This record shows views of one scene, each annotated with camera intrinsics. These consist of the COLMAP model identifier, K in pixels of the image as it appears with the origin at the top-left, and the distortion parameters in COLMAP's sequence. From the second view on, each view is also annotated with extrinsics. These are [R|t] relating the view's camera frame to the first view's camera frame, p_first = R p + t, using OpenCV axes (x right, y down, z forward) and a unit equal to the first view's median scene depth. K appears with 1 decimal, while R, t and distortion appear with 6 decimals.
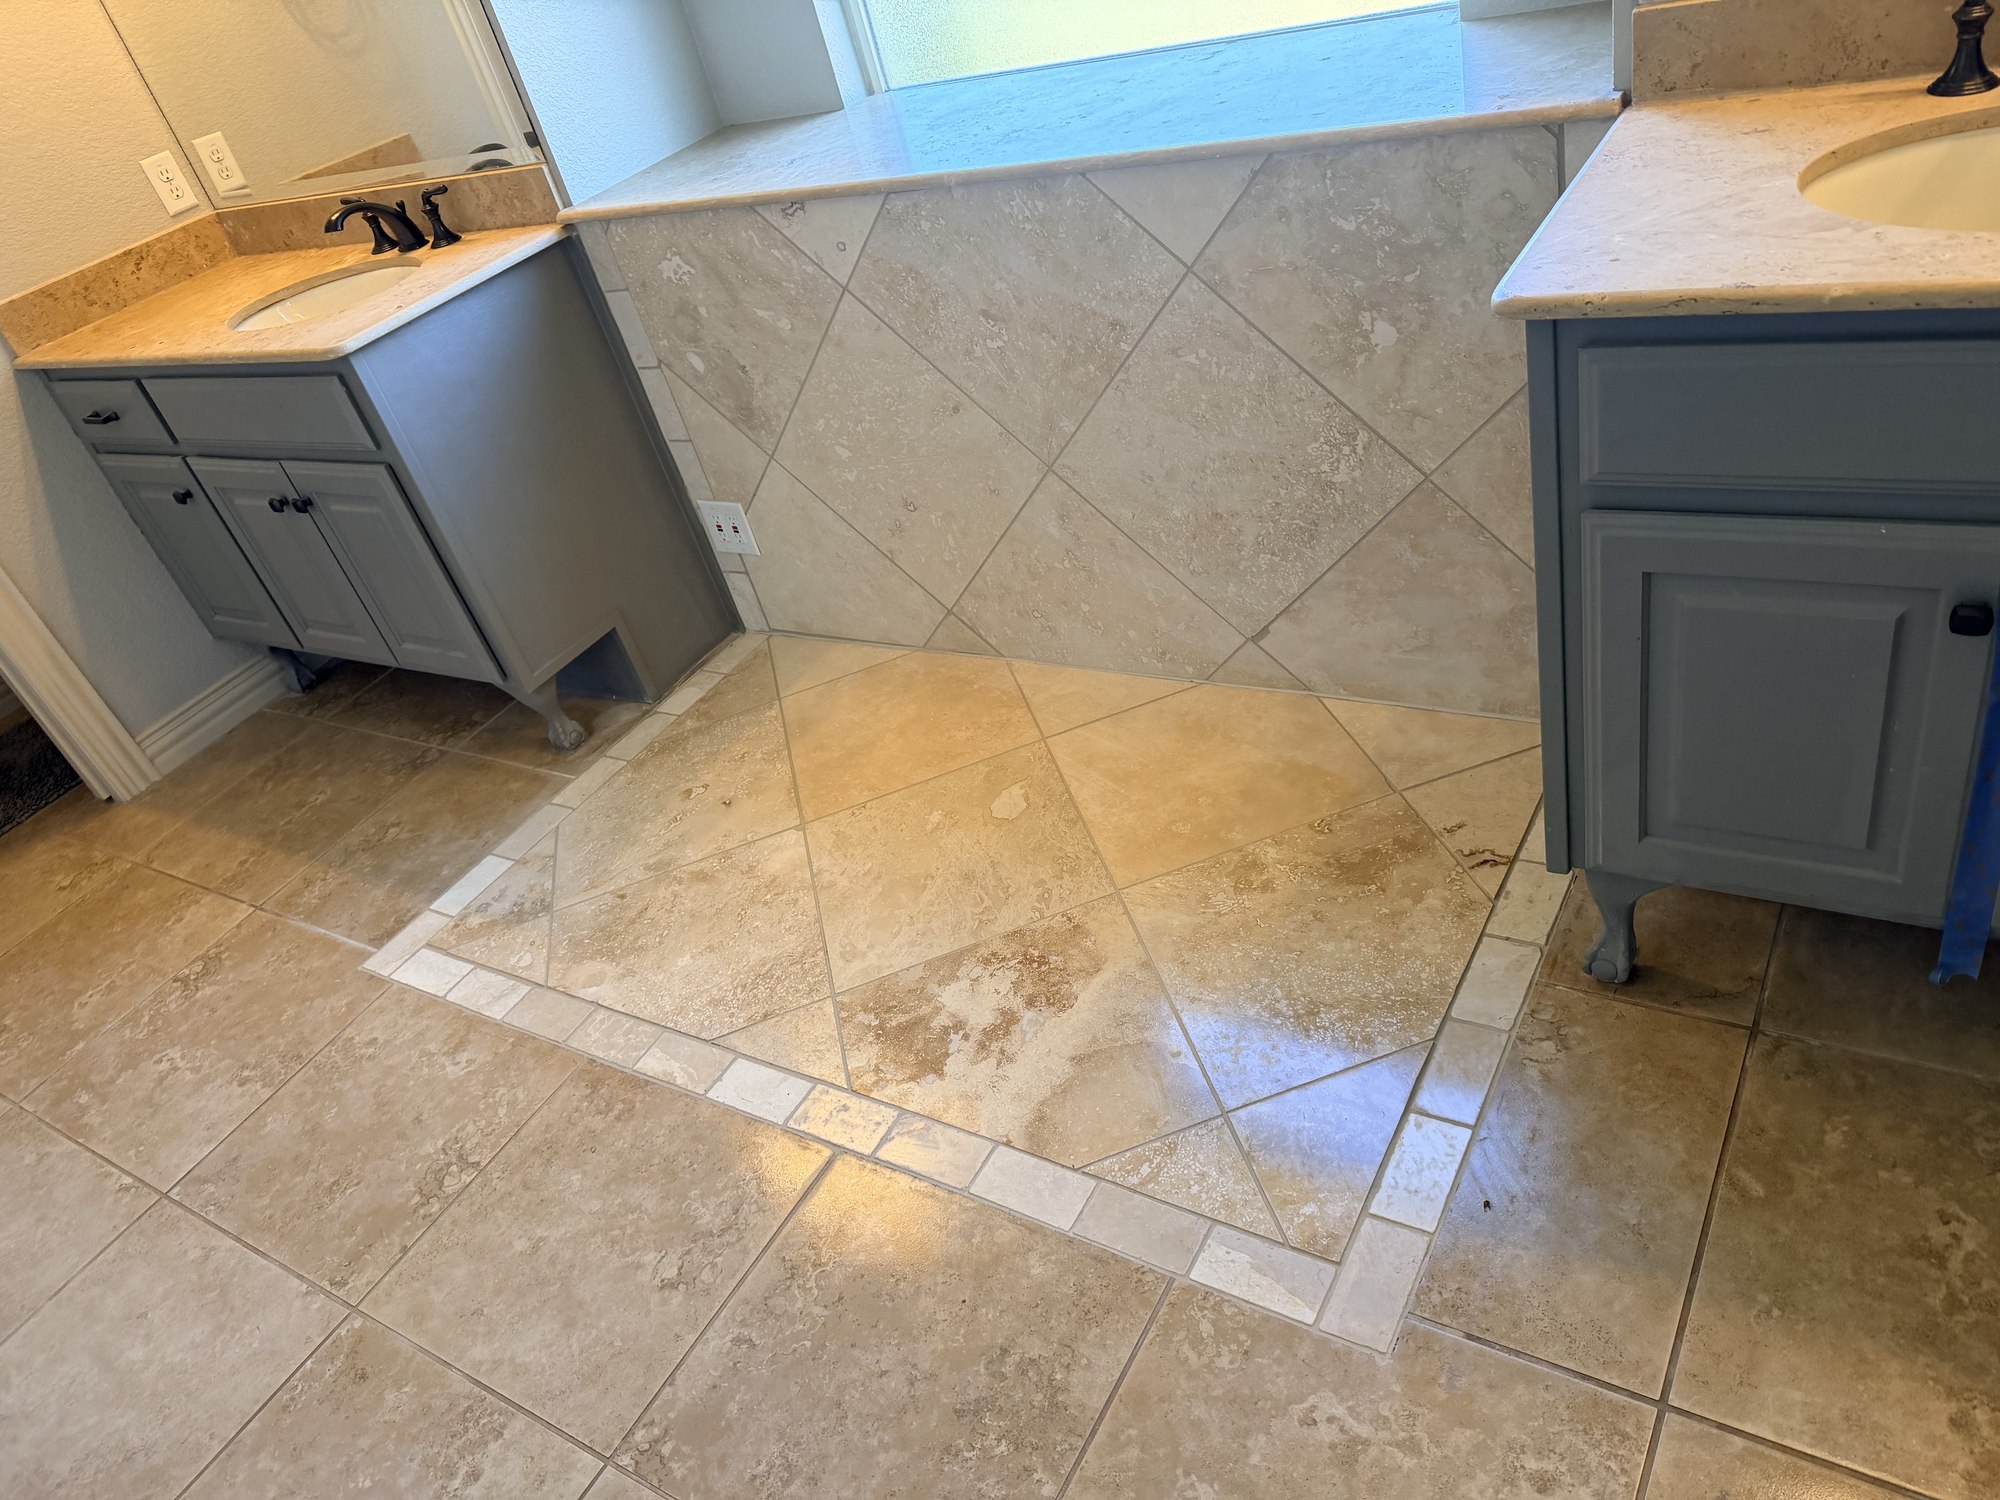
lens RADIAL K [[1412.8, 0, 1011.1], [0, 1412.8, 746.4], [0, 0, 1]] dist [0.026644, -0.033094]
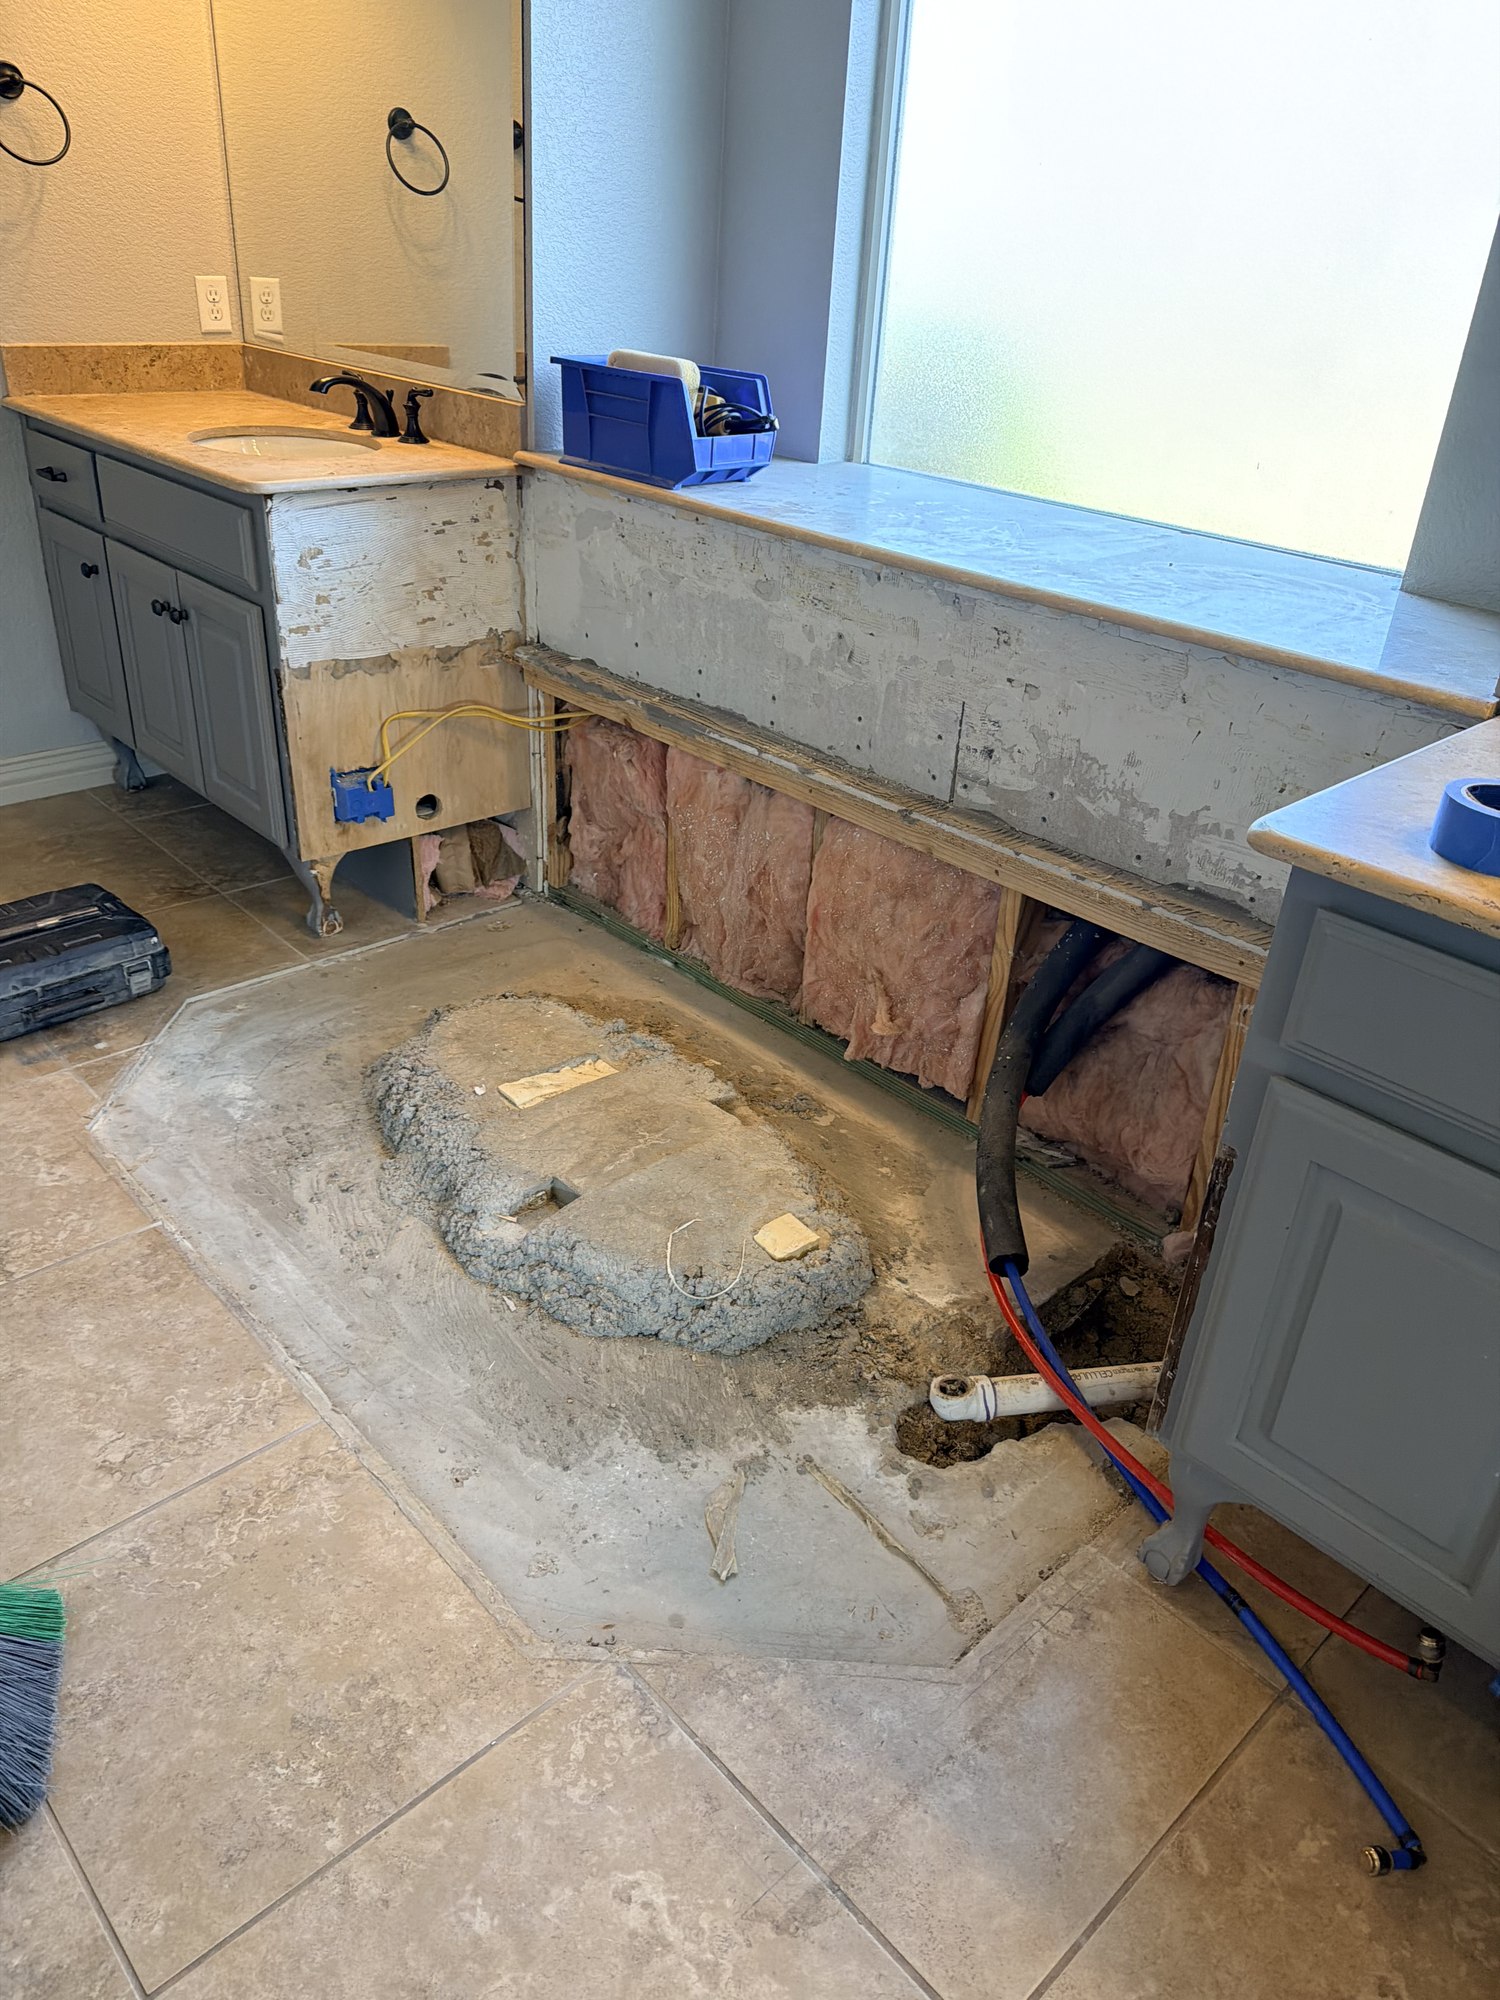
lens RADIAL K [[1412.8, 0, 765.7], [0, 1412.8, 985.2], [0, 0, 1]] dist [0.026644, -0.033094]
pose [[0.919260, 0.384904, -0.082523, 0.102333], [-0.391215, 0.916559, -0.082892, -0.008274], [0.043732, 0.108483, 0.993136, 0.037183]]
